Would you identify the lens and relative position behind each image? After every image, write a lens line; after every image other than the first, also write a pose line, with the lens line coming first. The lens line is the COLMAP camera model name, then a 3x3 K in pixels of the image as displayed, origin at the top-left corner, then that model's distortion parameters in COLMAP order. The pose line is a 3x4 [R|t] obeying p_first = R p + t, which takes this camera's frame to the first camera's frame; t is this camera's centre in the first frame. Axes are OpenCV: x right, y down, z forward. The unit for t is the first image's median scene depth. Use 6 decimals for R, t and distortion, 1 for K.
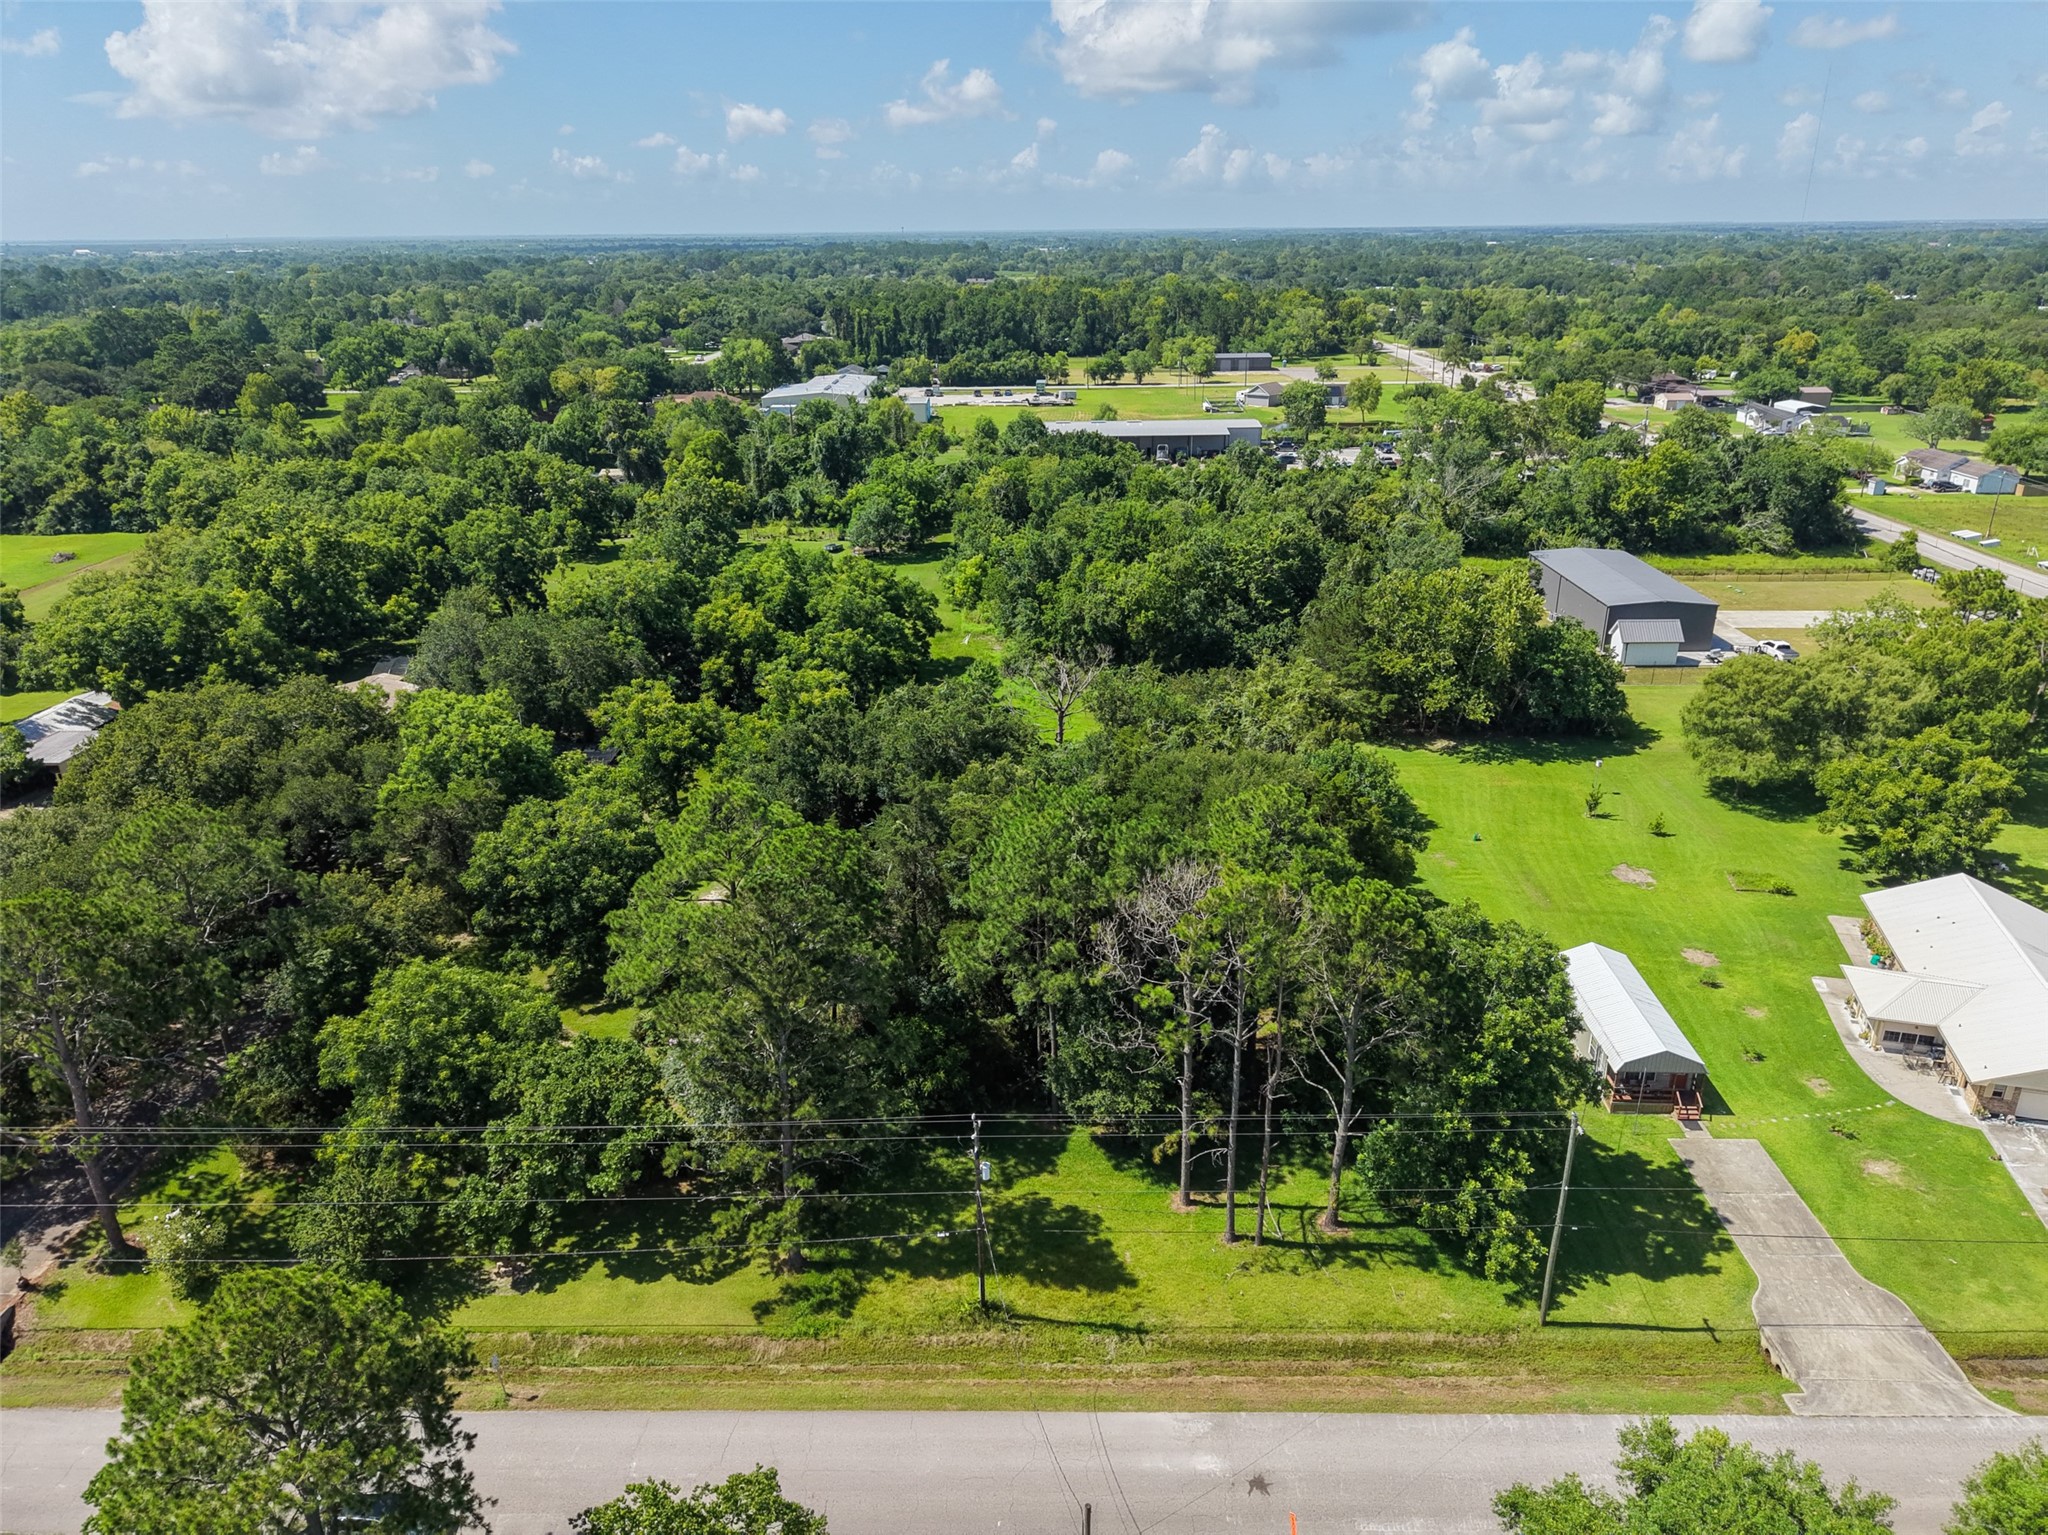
lens RADIAL K [[1373.1, 0, 1026.1], [0, 1373.1, 767.1], [0, 0, 1]] dist [0.017470, -0.016569]
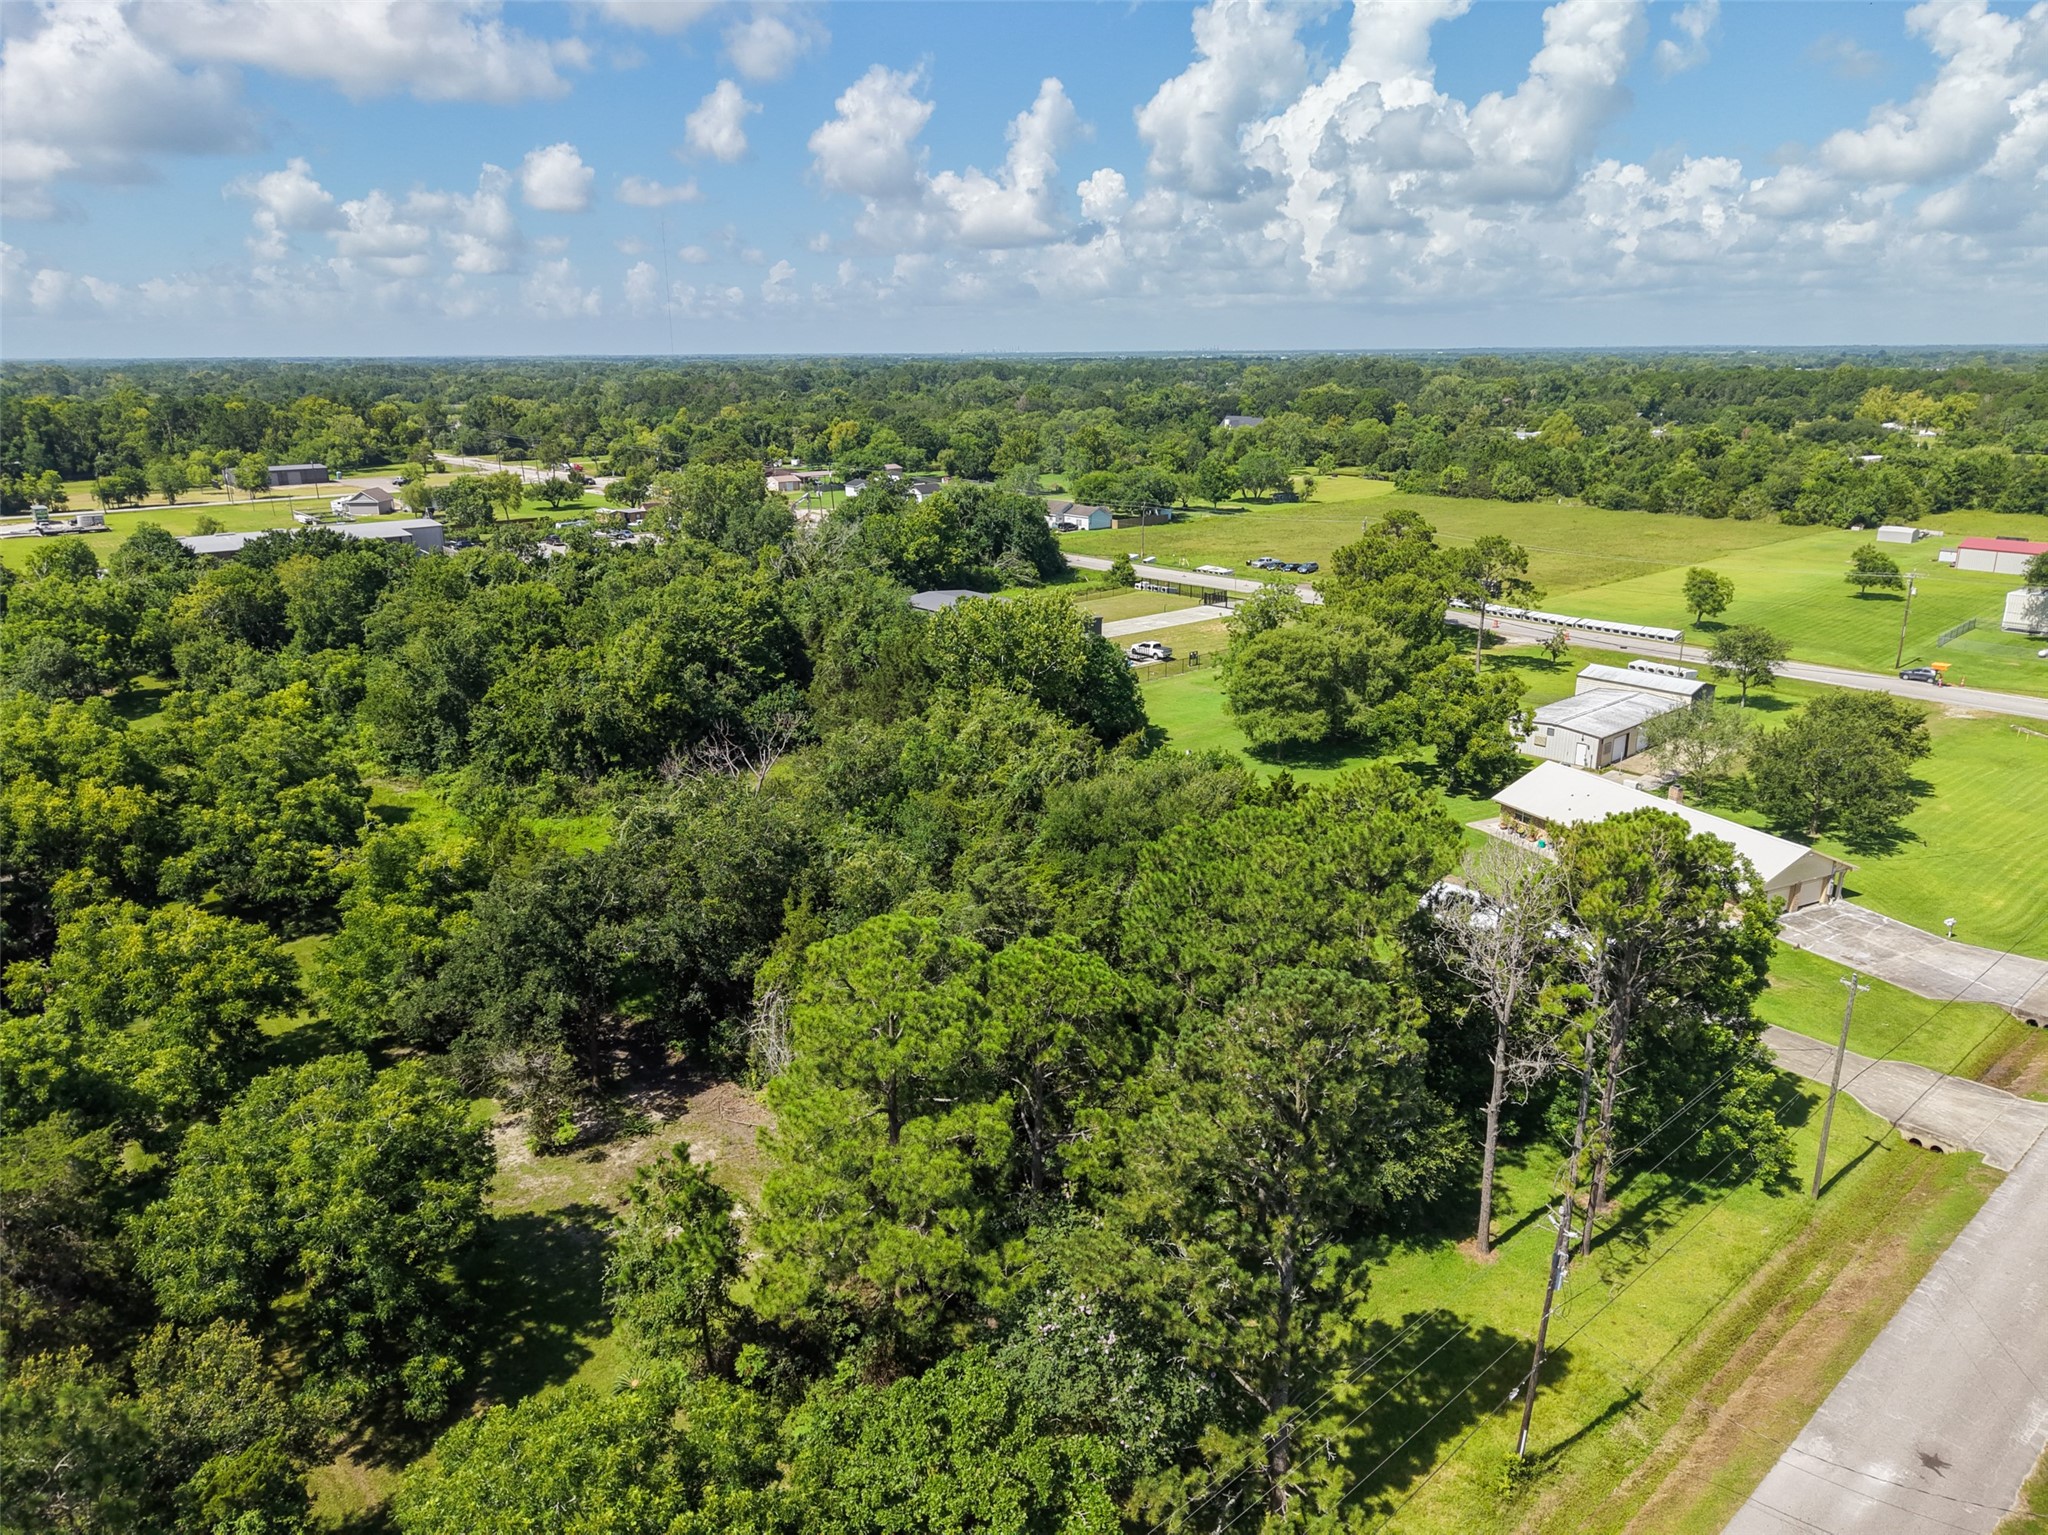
lens RADIAL K [[1366.1, 0, 1025.3], [0, 1366.1, 780.8], [0, 0, 1]] dist [0.019322, -0.019537]
pose [[0.743375, -0.194299, 0.640032, -0.288287], [0.242117, 0.970156, 0.013307, -0.022328], [-0.623516, 0.145070, 0.768233, 0.240678]]
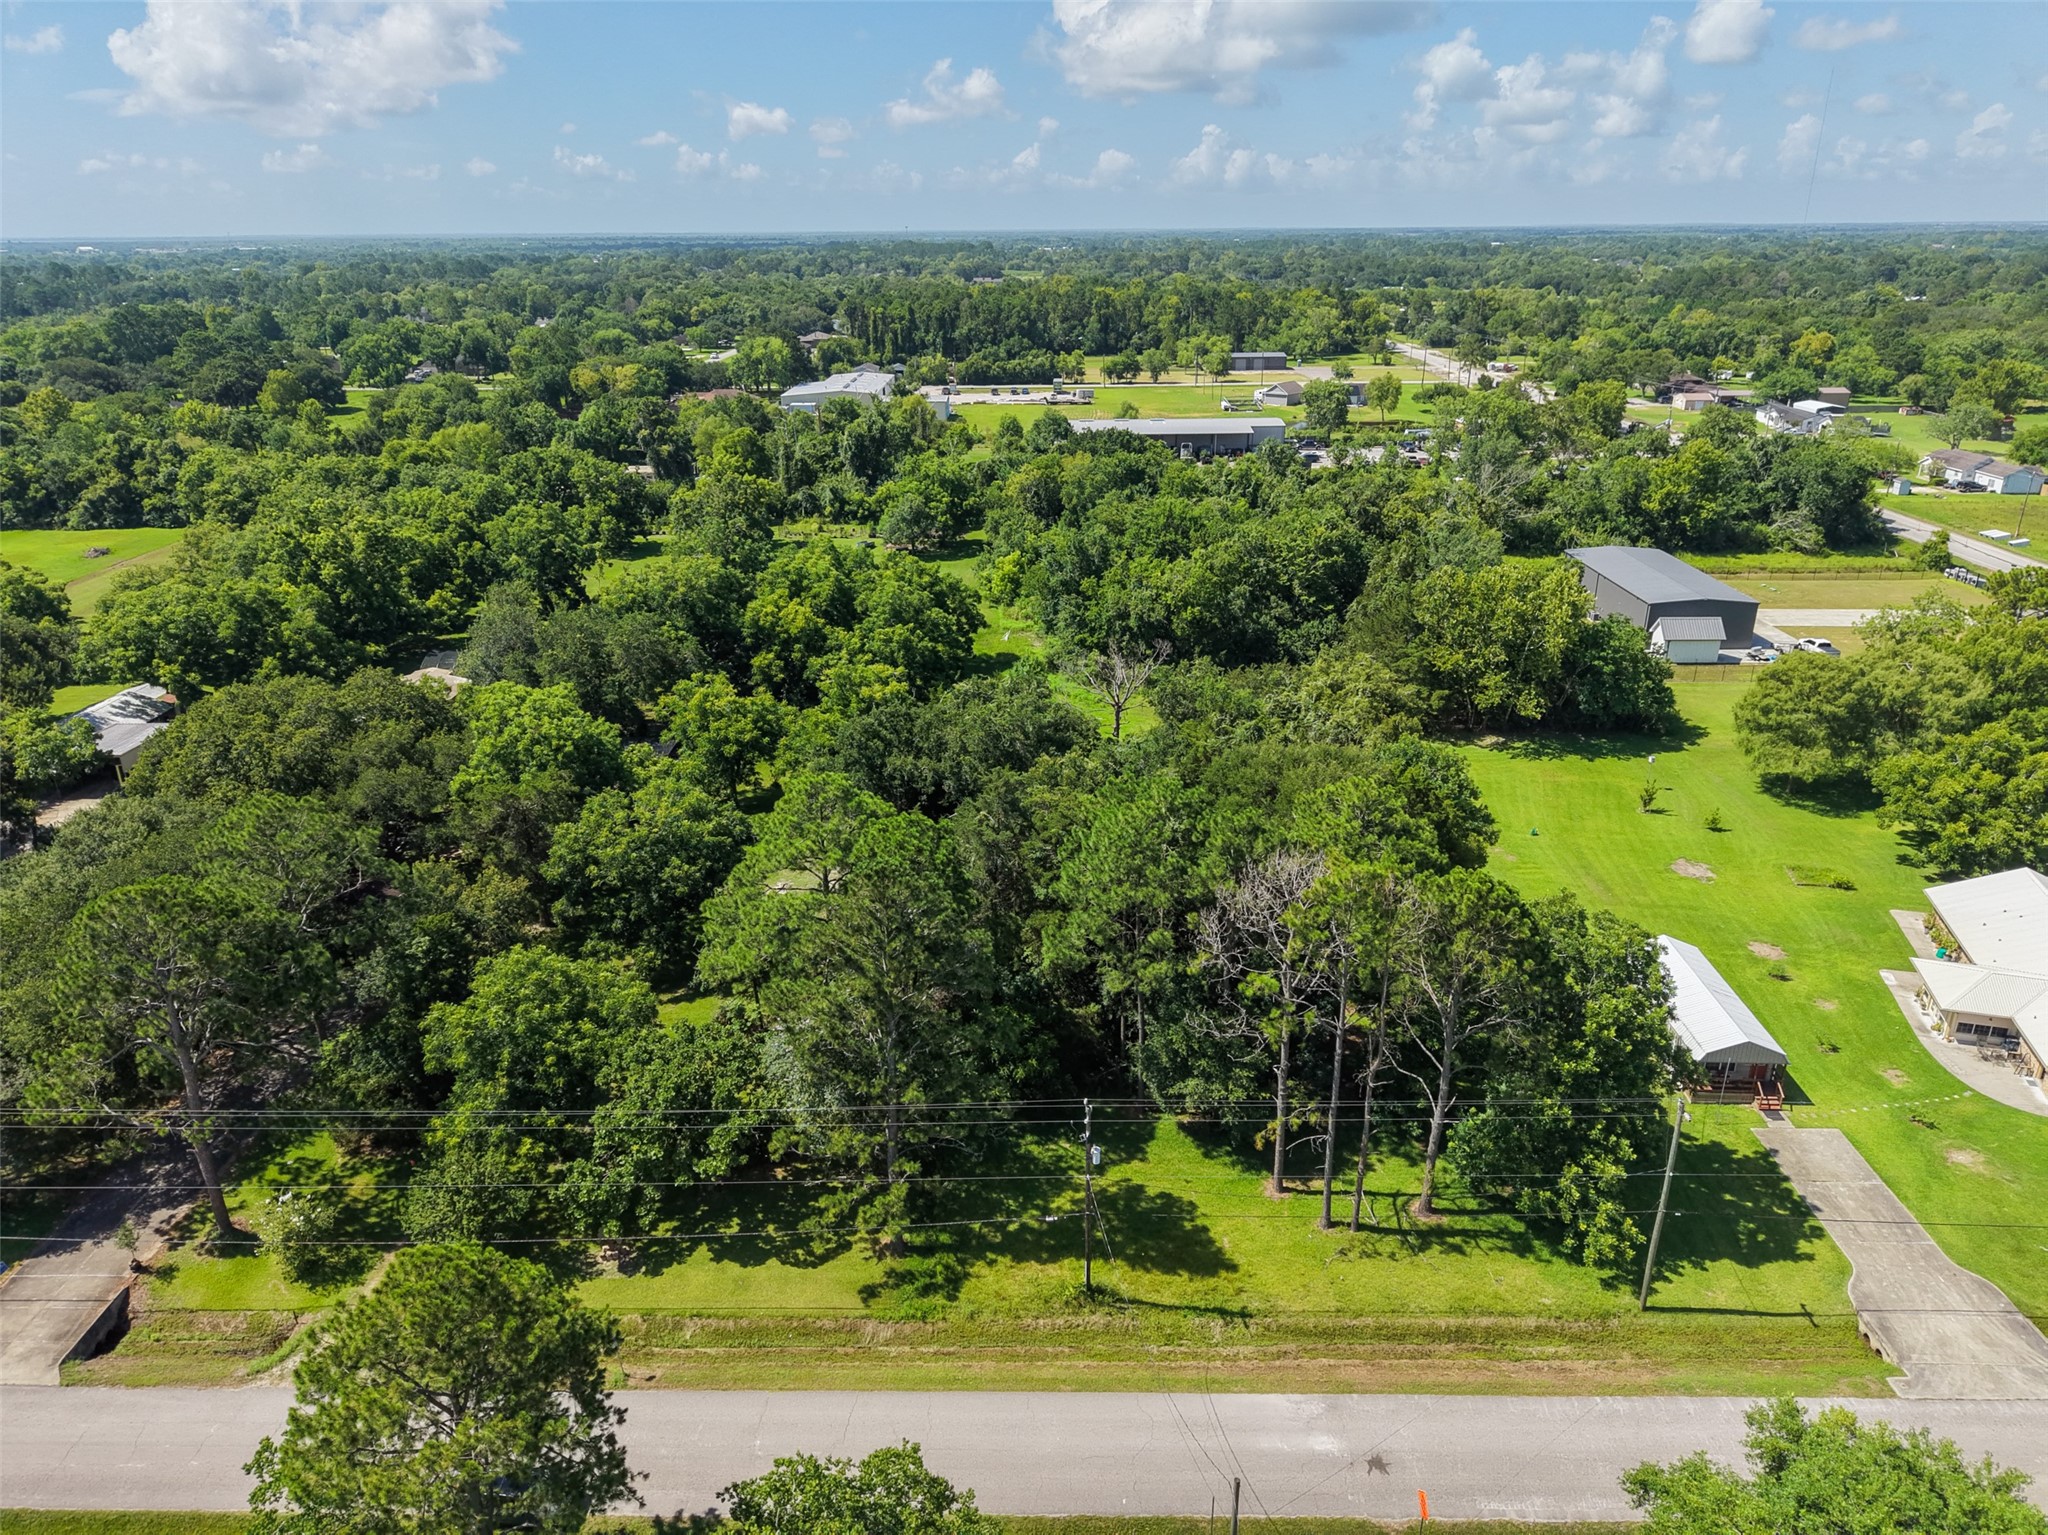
lens RADIAL K [[1373.1, 0, 1026.1], [0, 1373.1, 767.1], [0, 0, 1]] dist [0.017470, -0.016569]
pose [[0.999997, 0.002434, 0.000440, -0.035033], [-0.002434, 0.999997, 0.000253, 0.003328], [-0.000439, -0.000254, 1.000000, -0.004894]]
